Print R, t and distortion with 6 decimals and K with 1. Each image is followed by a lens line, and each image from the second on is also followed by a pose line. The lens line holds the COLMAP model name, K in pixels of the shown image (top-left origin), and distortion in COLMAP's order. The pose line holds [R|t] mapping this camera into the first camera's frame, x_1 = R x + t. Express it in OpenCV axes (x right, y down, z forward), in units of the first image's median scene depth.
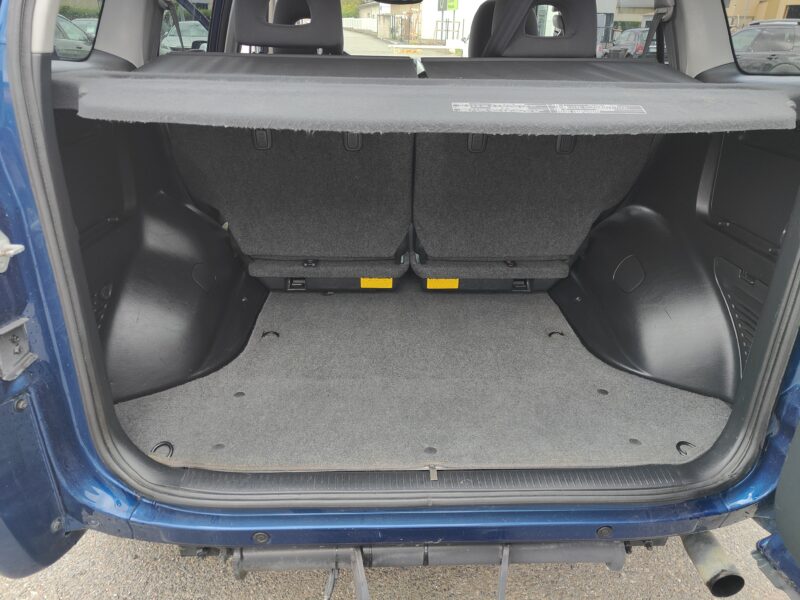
lens RADIAL K [[550.6, 0, 400.0], [0, 550.6, 300.0], [0, 0, 1]] dist [0.010889, 0.005234]
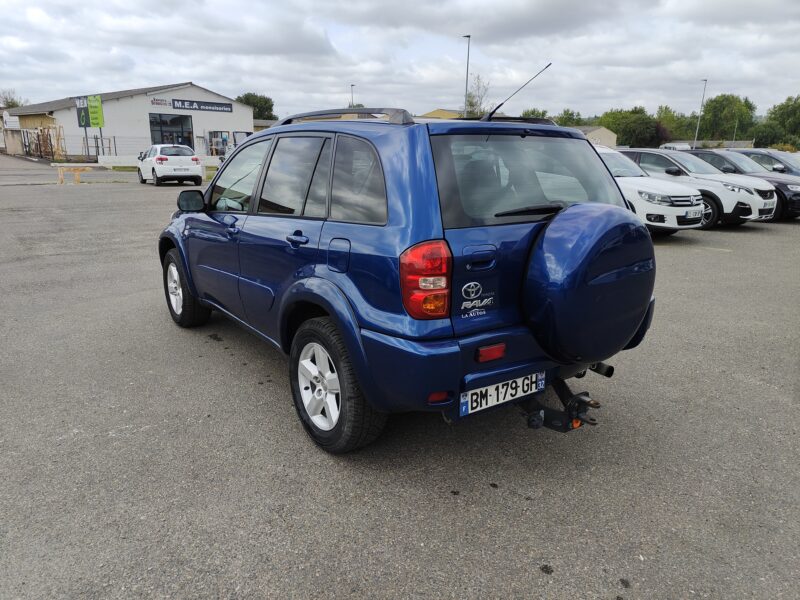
lens RADIAL K [[542.4, 0, 383.5], [0, 542.4, 318.2], [0, 0, 1]] dist [-0.006586, 0.001565]
pose [[0.843959, -0.163657, 0.510832, -1.178082], [0.235084, 0.968840, -0.077998, 0.118691], [-0.482150, 0.185916, 0.856135, -0.585410]]
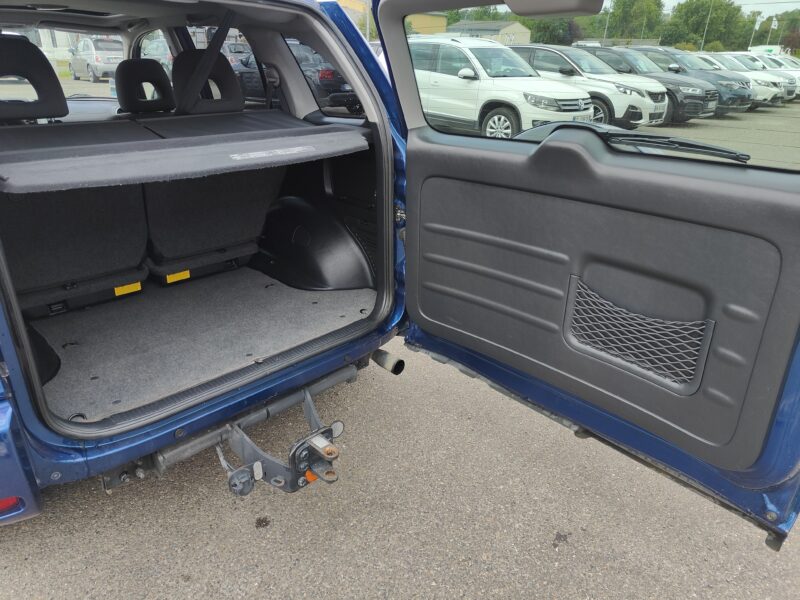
lens RADIAL K [[542.4, 0, 383.5], [0, 542.4, 318.2], [0, 0, 1]] dist [-0.006586, 0.001565]
pose [[0.753549, -0.292197, 0.588885, -0.382420], [0.276759, 0.953544, 0.118989, 0.052771], [-0.596296, 0.073315, 0.799410, -0.387169]]
